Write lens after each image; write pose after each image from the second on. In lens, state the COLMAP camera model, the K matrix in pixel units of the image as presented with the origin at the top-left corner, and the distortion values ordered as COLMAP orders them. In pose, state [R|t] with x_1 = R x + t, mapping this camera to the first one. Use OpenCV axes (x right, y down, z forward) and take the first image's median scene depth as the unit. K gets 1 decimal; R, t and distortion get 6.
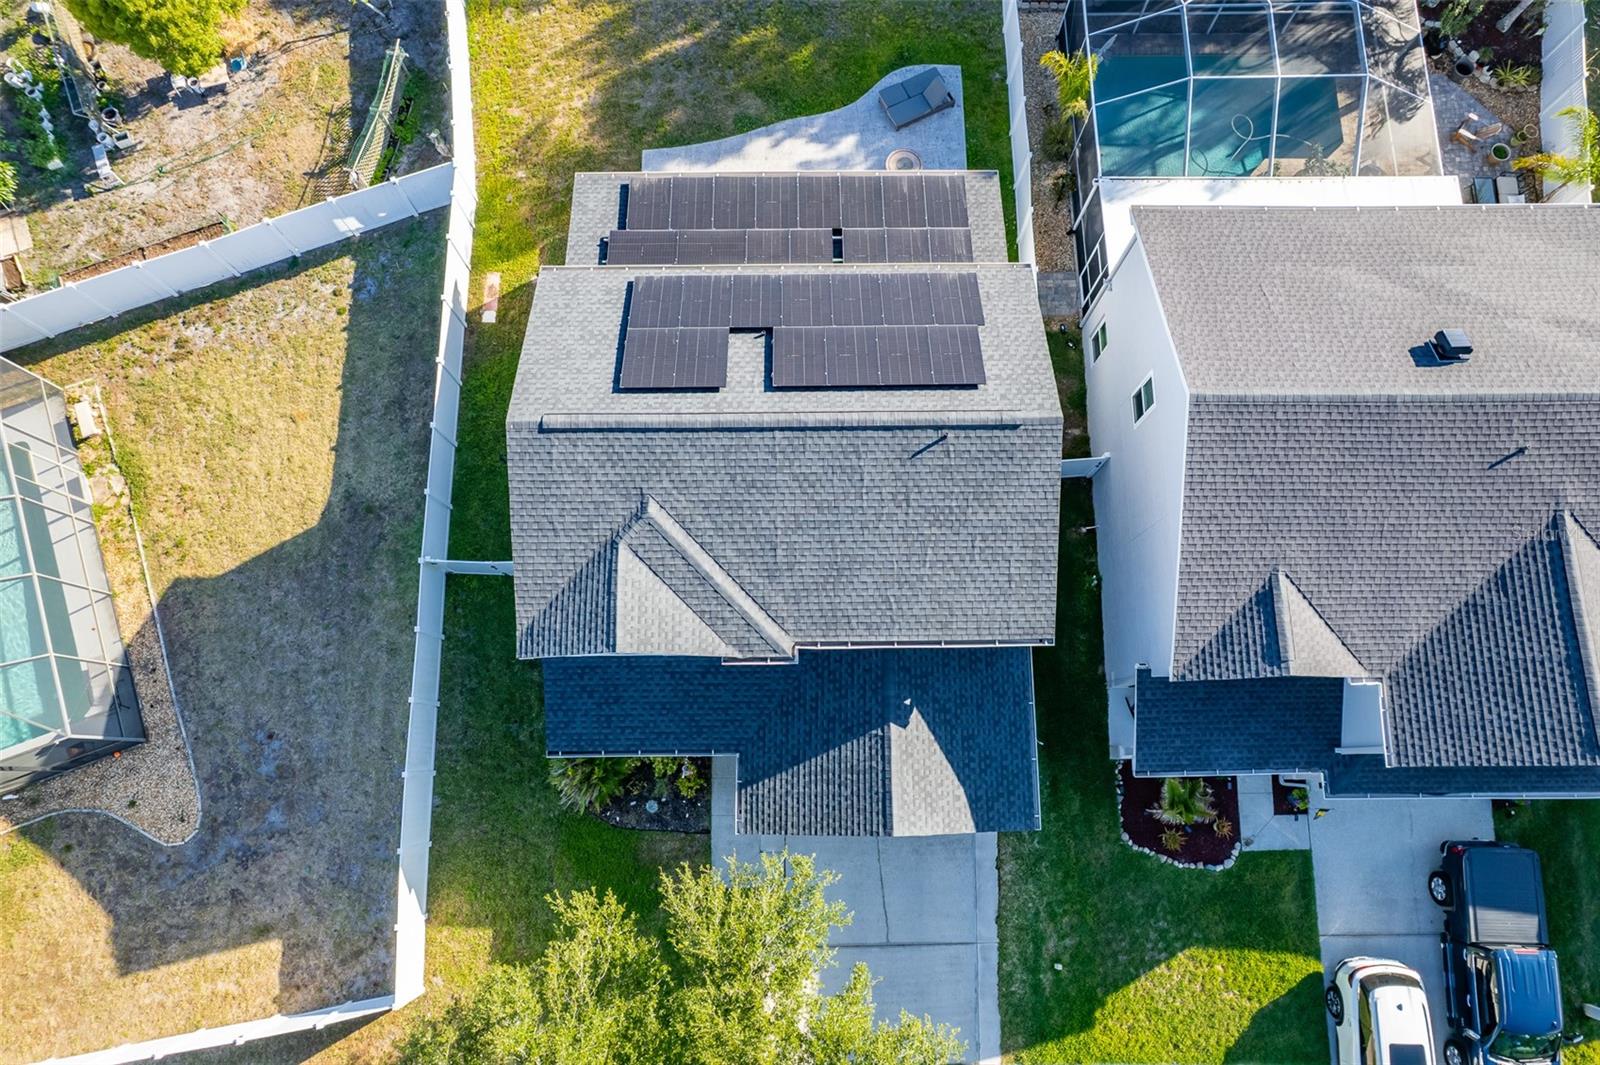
lens RADIAL K [[1030.9, 0, 804.3], [0, 1030.9, 529.3], [0, 0, 1]] dist [-0.061809, 0.067263]
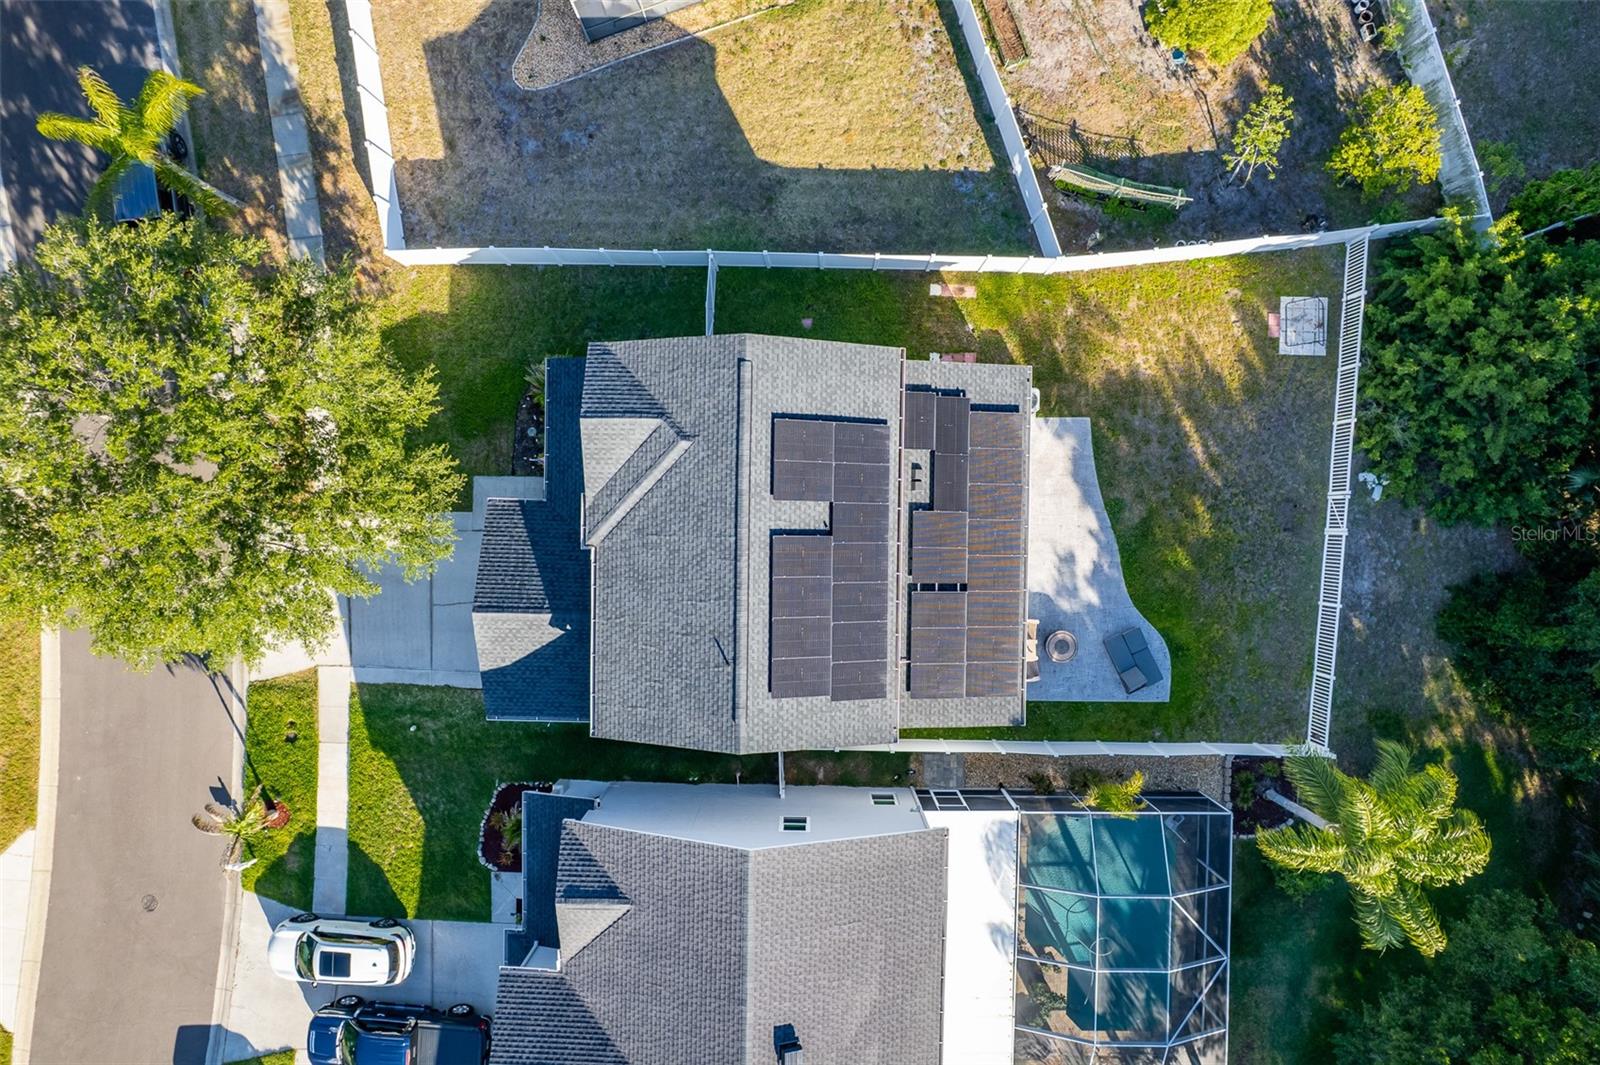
lens RADIAL K [[1030.9, 0, 809.9], [0, 1030.9, 534.7], [0, 0, 1]] dist [-0.061809, 0.067263]
pose [[-0.024657, 0.999645, 0.010093, -0.037902], [-0.973498, -0.026306, 0.227176, -0.394099], [0.227361, -0.004224, 0.973801, -0.216967]]
